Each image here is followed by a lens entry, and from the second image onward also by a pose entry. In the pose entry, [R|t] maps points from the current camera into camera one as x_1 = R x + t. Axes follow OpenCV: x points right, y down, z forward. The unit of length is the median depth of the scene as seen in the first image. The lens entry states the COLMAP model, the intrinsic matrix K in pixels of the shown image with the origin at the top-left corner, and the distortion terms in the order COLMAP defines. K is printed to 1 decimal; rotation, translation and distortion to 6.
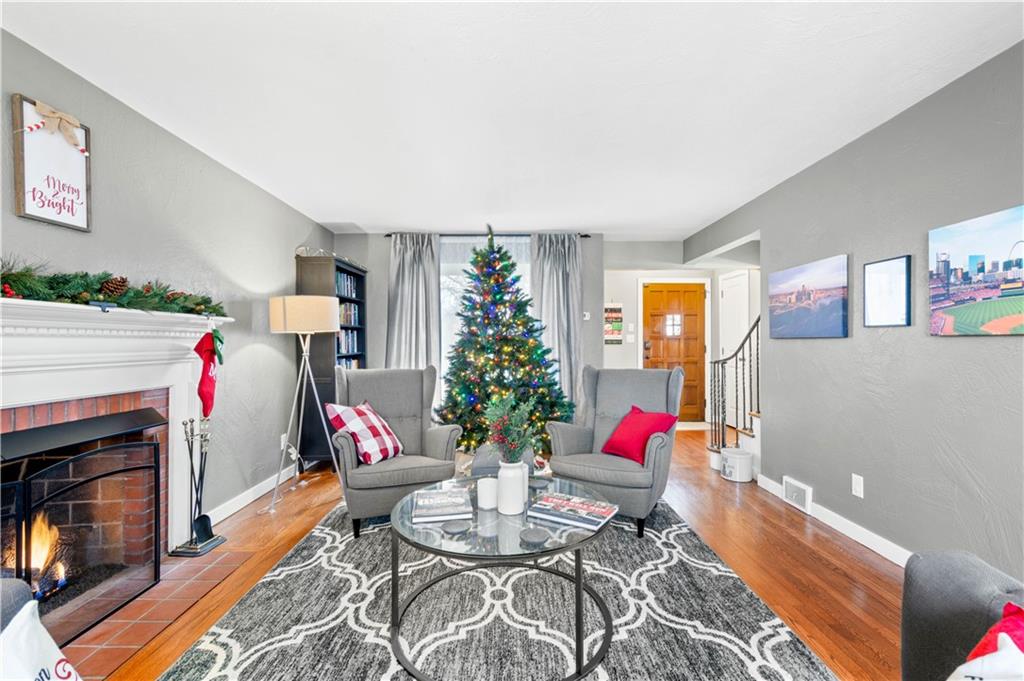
lens RADIAL K [[458.0, 0, 509.8], [0, 458.0, 336.3], [0, 0, 1]] dist [0.010110, -0.000127]
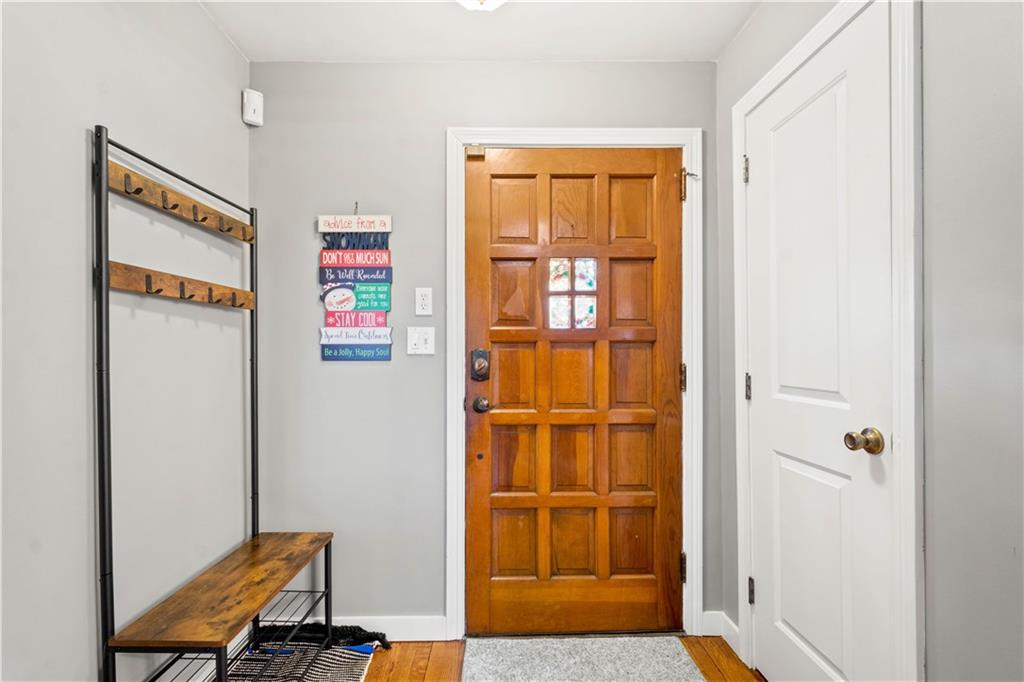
lens RADIAL K [[458.0, 0, 508.1], [0, 458.0, 337.4], [0, 0, 1]] dist [0.010110, -0.000127]
pose [[0.999984, -0.001938, 0.005252, 0.315923], [0.001897, 0.999969, 0.007655, 0.000812], [-0.005267, -0.007645, 0.999957, 0.715145]]
